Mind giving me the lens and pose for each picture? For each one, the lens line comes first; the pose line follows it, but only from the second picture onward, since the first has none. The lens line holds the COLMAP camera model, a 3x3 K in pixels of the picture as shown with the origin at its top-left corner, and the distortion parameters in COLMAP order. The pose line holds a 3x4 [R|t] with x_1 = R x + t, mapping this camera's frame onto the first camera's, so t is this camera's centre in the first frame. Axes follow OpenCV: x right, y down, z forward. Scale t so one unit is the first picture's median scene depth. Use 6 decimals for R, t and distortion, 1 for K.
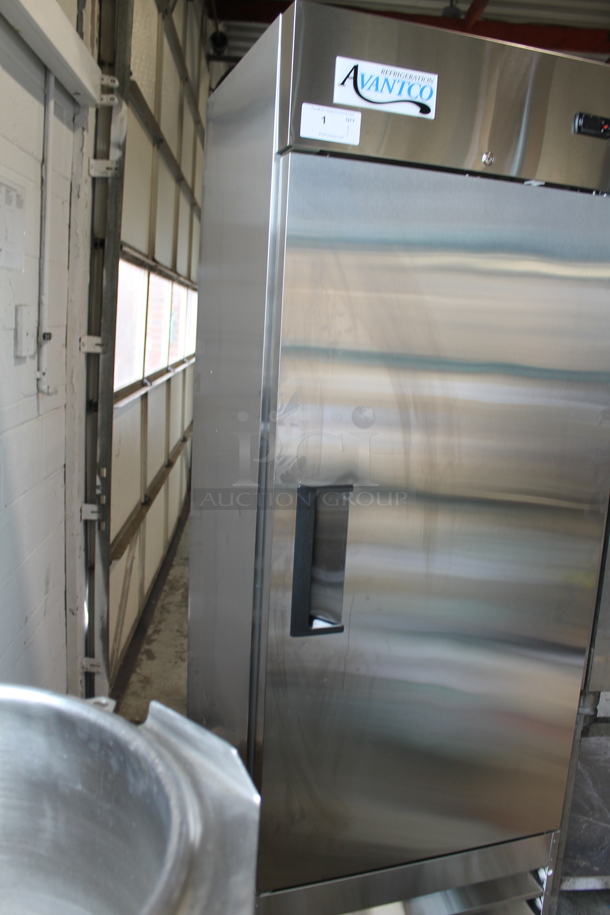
lens RADIAL K [[764.0, 0, 305.4], [0, 764.0, 482.5], [0, 0, 1]] dist [-0.171952, 0.145025]
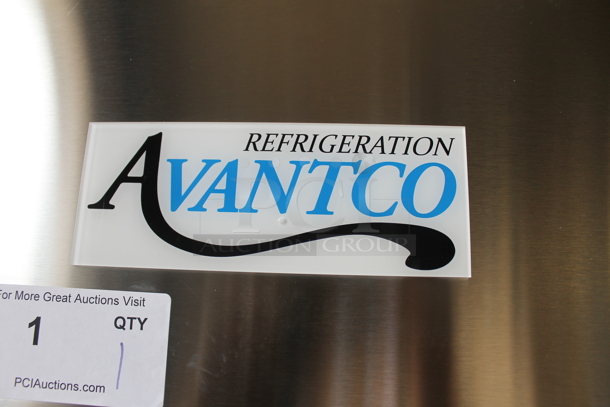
lens RADIAL K [[509.3, 0, 305.0], [0, 509.3, 203.5], [0, 0, 1]] dist [-0.171952, 0.145025]
pose [[0.931001, -0.092219, -0.353175, 0.187829], [-0.054778, 0.921304, -0.384966, -0.452636], [0.360882, 0.377750, 0.852683, 0.827688]]
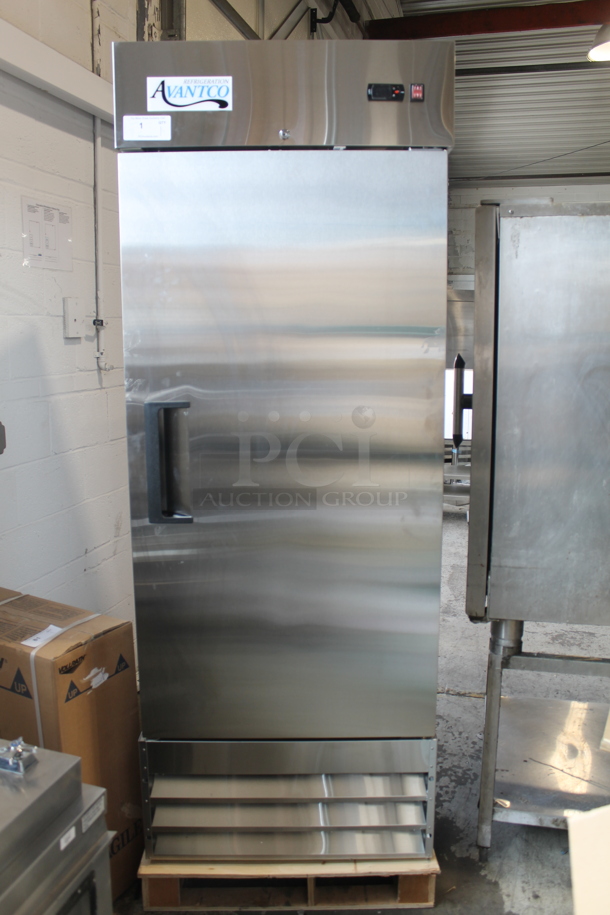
lens RADIAL K [[764.0, 0, 305.4], [0, 764.0, 482.5], [0, 0, 1]] dist [-0.171952, 0.145025]
pose [[0.947973, 0.006976, -0.318274, 0.715212], [-0.015075, 0.999622, -0.022990, 0.179792], [0.317994, 0.026592, 0.947720, -0.153273]]
